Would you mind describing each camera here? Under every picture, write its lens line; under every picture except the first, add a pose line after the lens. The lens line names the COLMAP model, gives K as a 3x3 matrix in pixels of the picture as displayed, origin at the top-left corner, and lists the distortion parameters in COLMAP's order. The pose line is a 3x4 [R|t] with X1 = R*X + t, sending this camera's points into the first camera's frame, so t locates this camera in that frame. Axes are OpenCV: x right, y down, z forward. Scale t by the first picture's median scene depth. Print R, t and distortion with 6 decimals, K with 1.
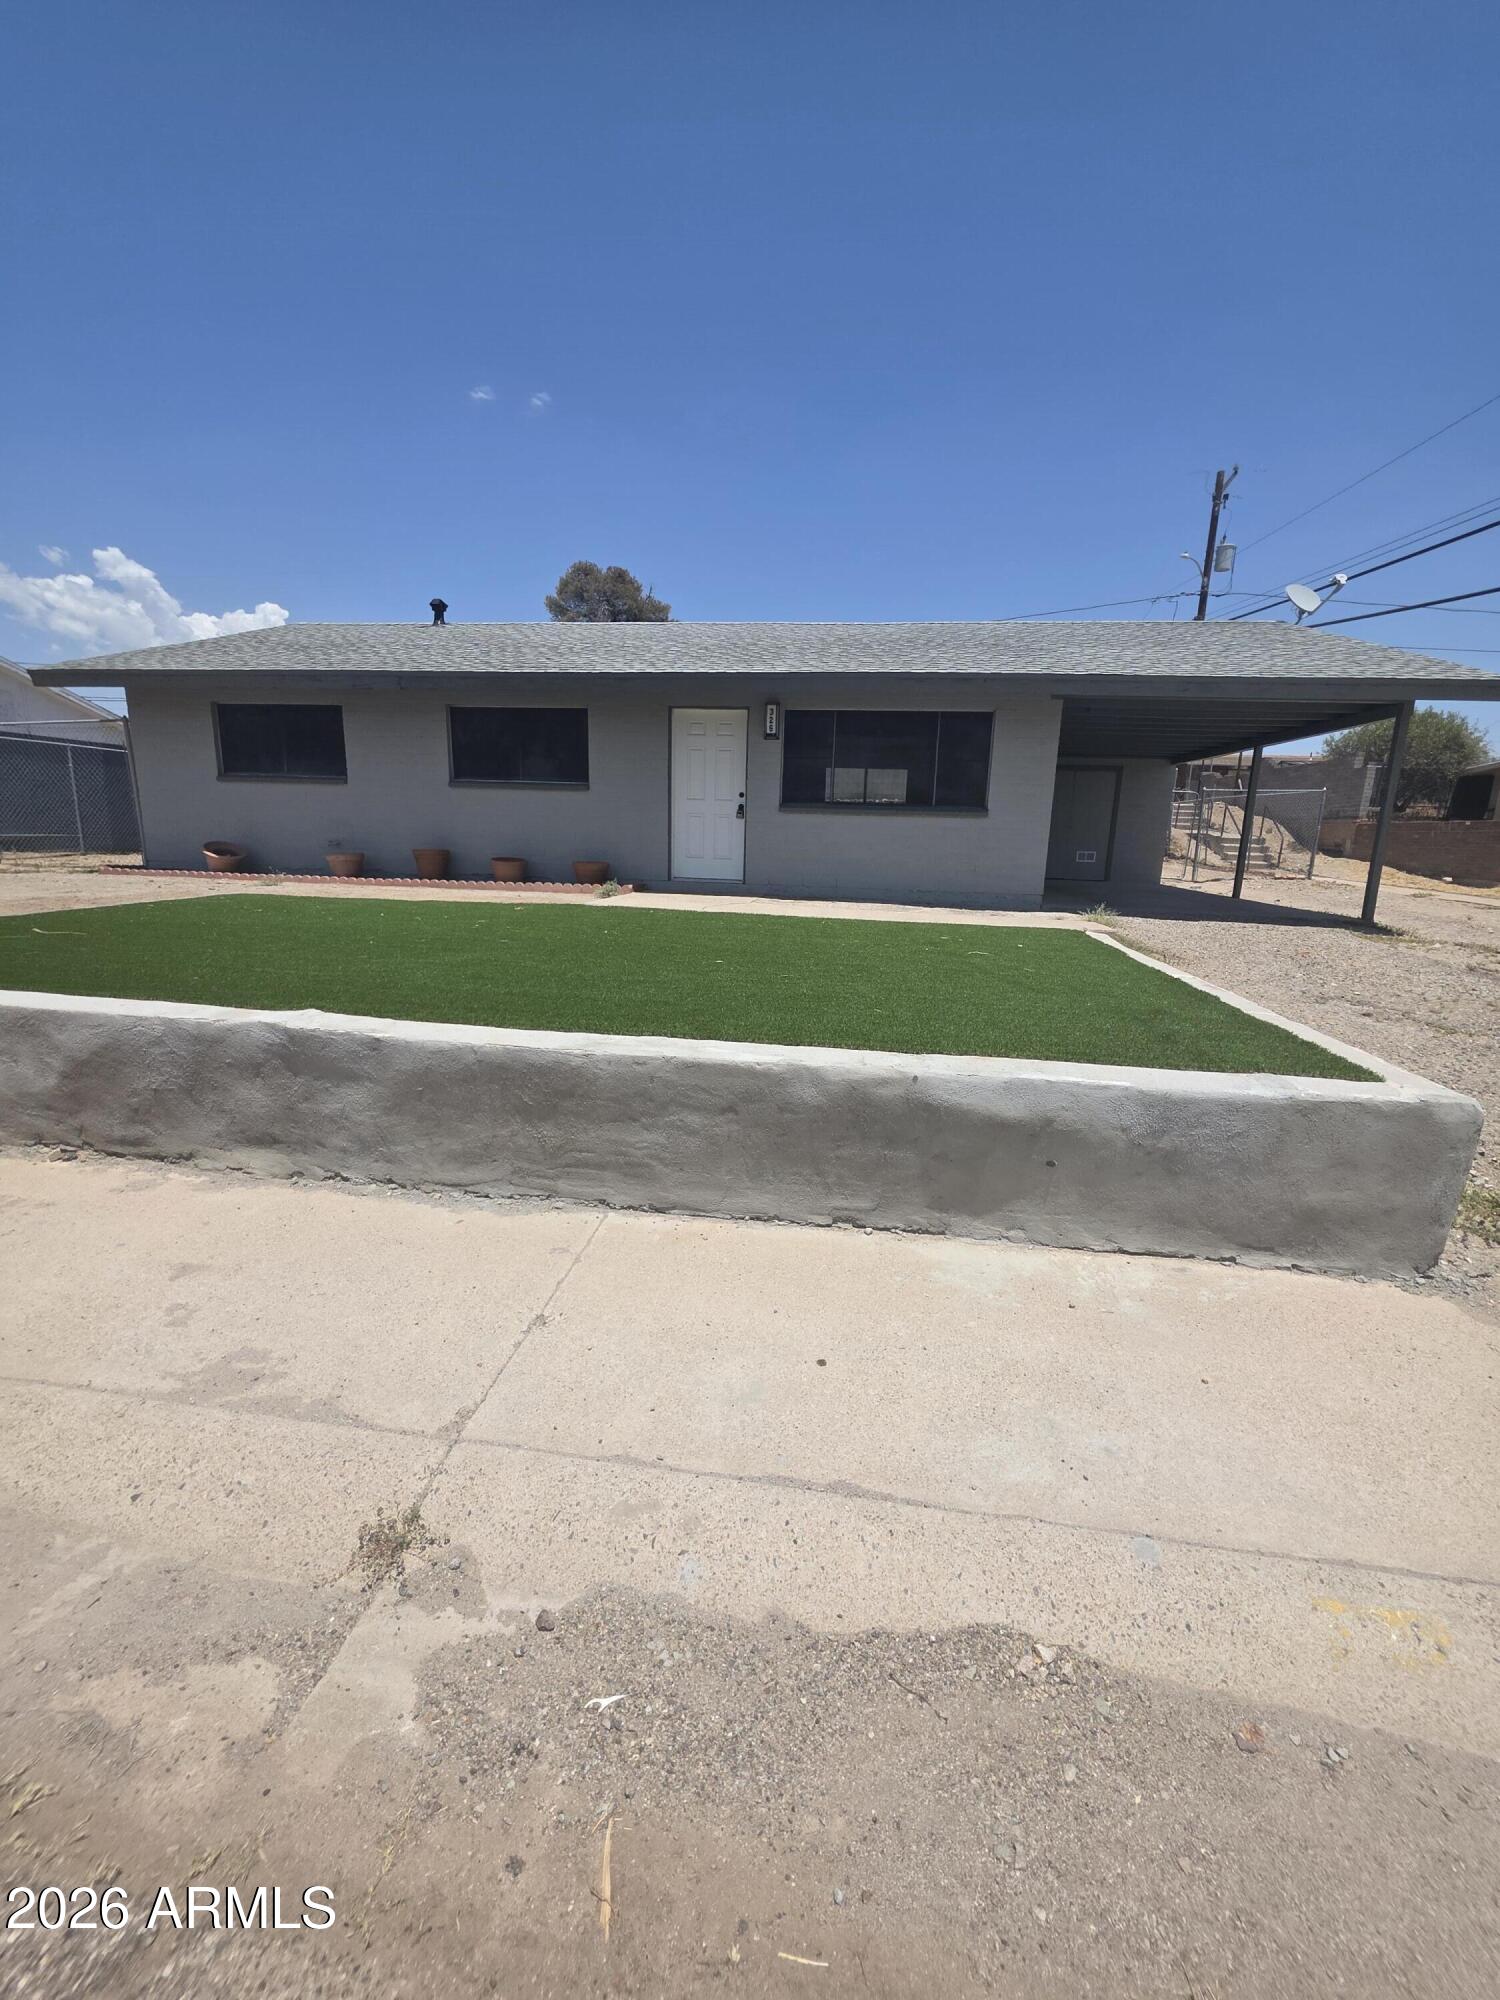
lens RADIAL K [[806.0, 0, 750.0], [0, 806.0, 1000.0], [0, 0, 1]] dist [0.000909, 0.000022]
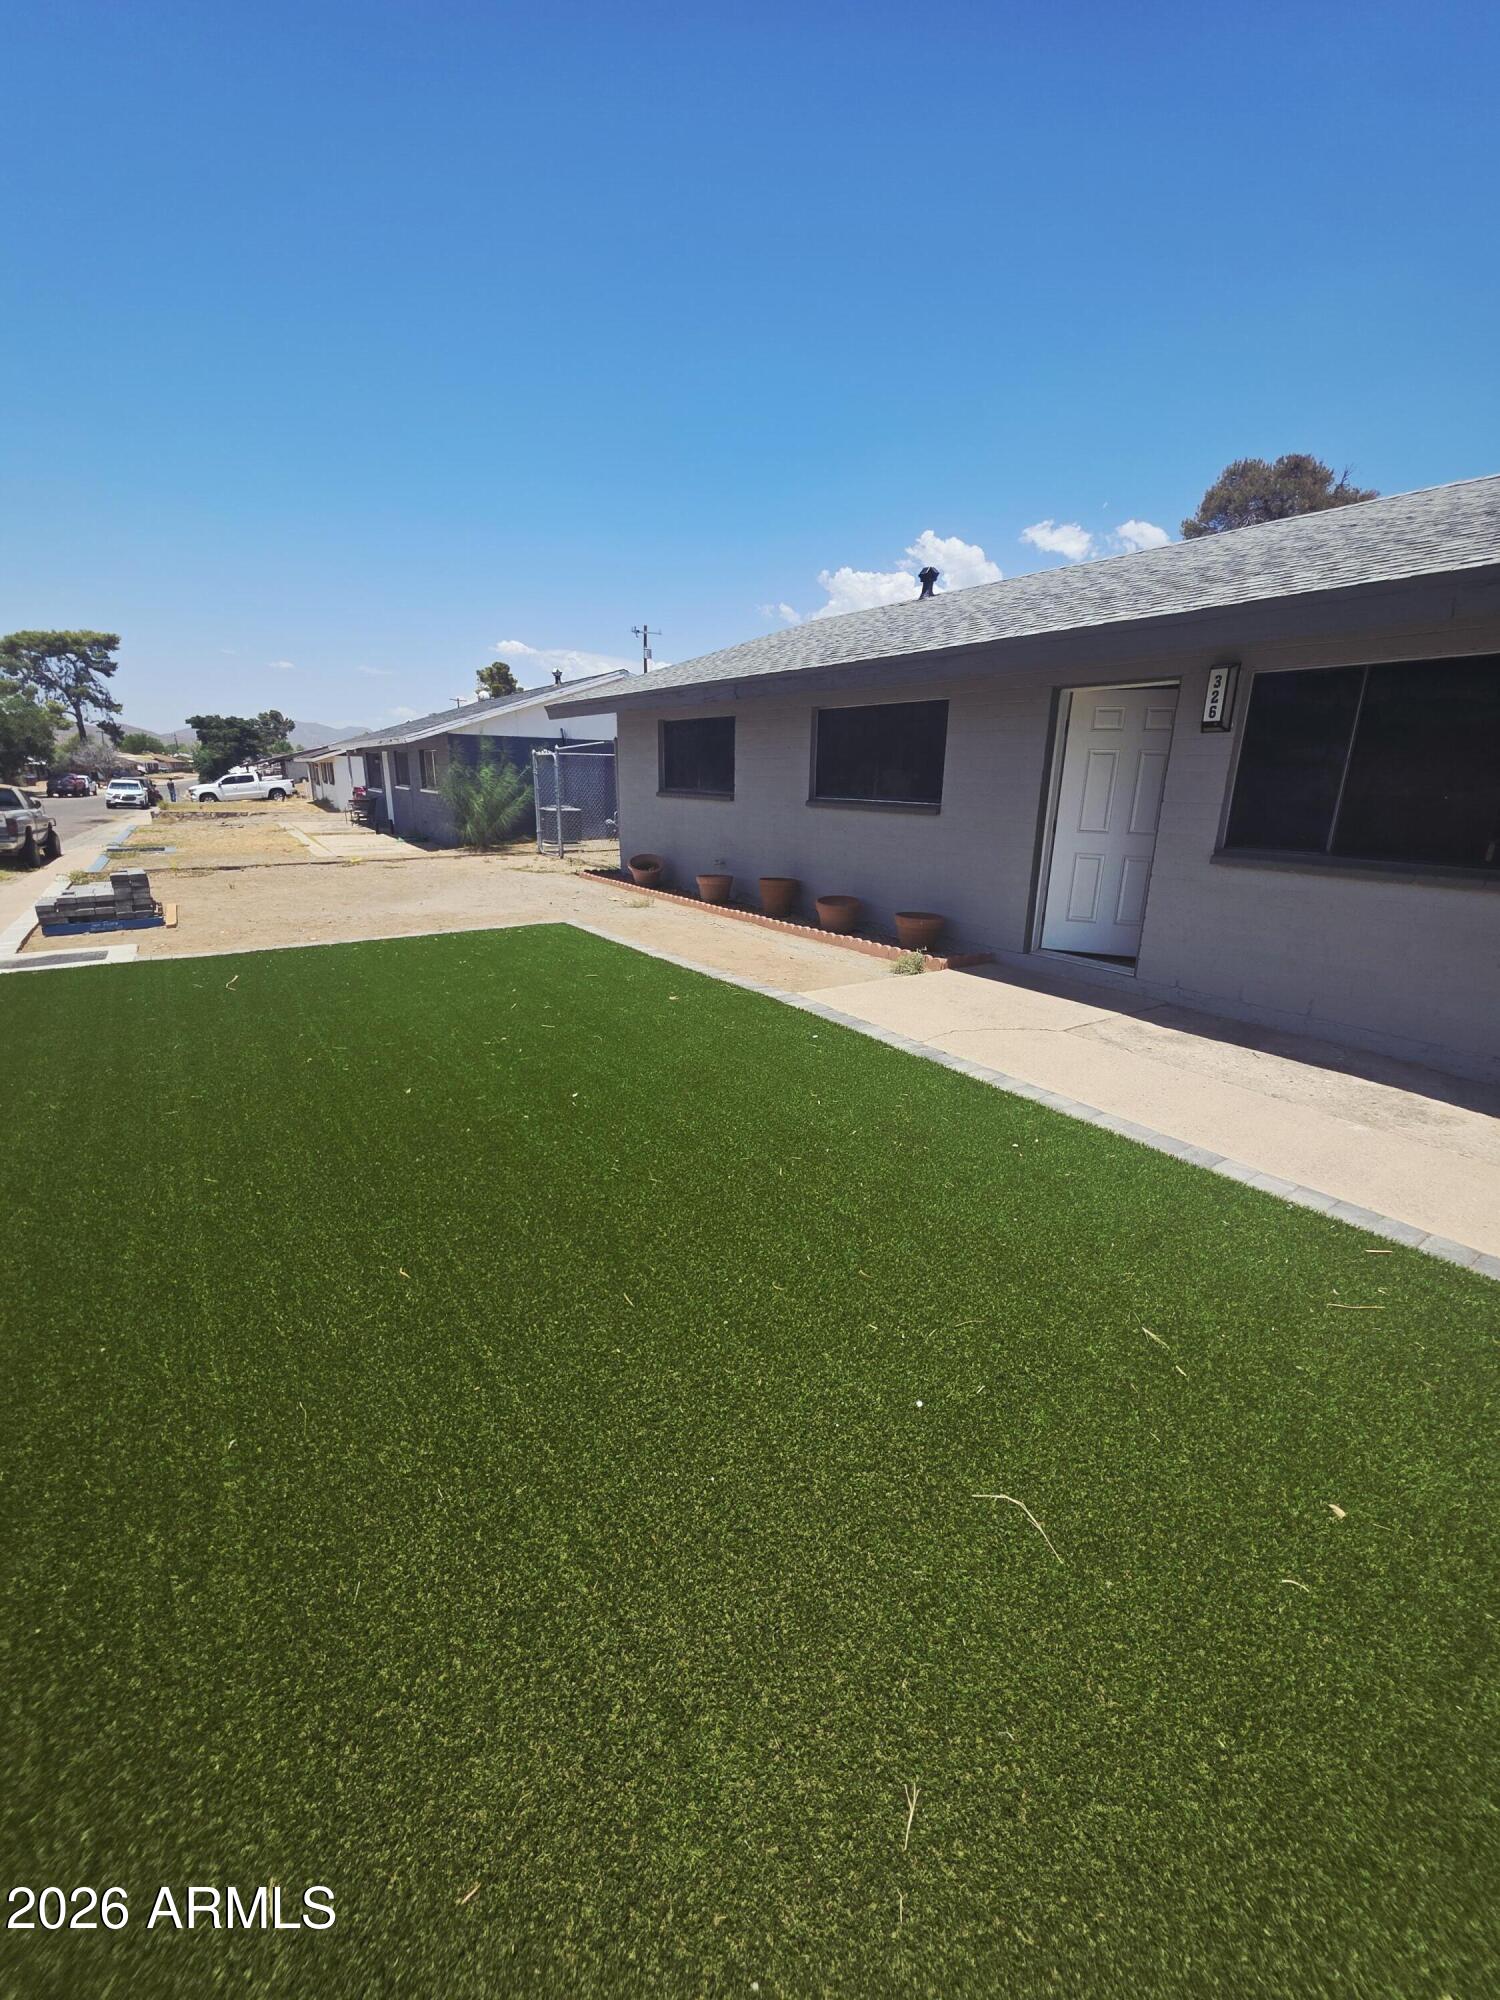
lens RADIAL K [[801.0, 0, 751.0], [0, 801.0, 996.9], [0, 0, 1]] dist [0.000323, -0.000222]
pose [[0.683656, 0.180935, -0.707020, 0.115820], [-0.148097, 0.983018, 0.108363, -0.080631], [0.714620, 0.030624, 0.698842, 0.202808]]
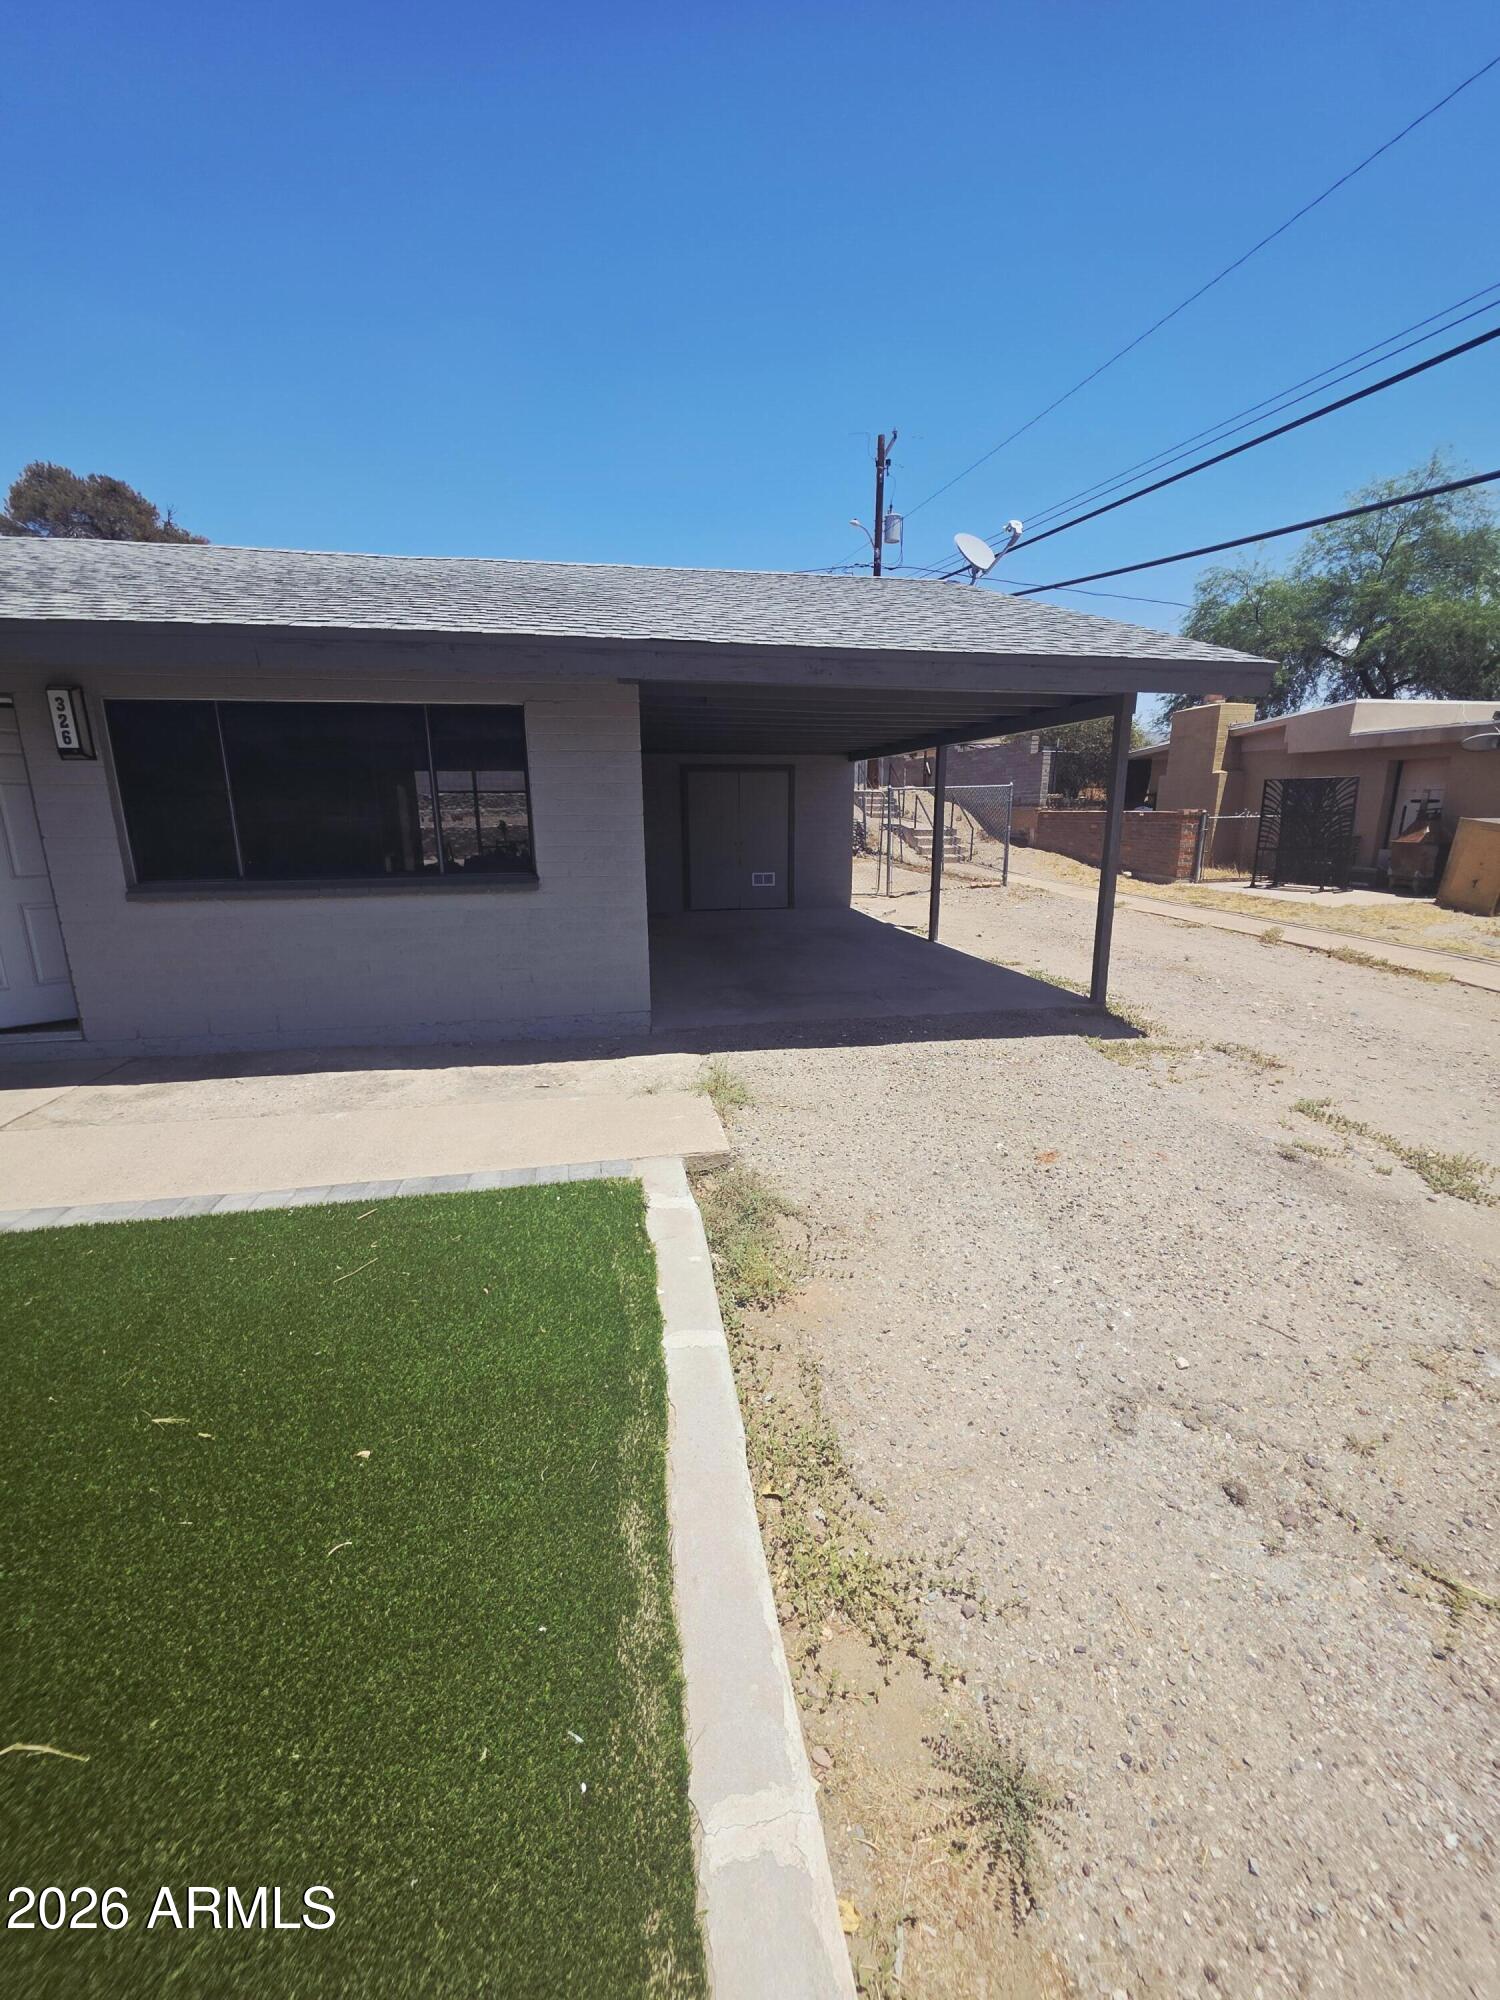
lens RADIAL K [[801.0, 0, 751.0], [0, 801.0, 996.9], [0, 0, 1]] dist [0.000323, -0.000222]
pose [[0.948988, -0.106934, 0.296625, 0.130757], [0.098212, 0.994184, 0.044197, -0.080870], [-0.299626, -0.012811, 0.953971, 0.204412]]
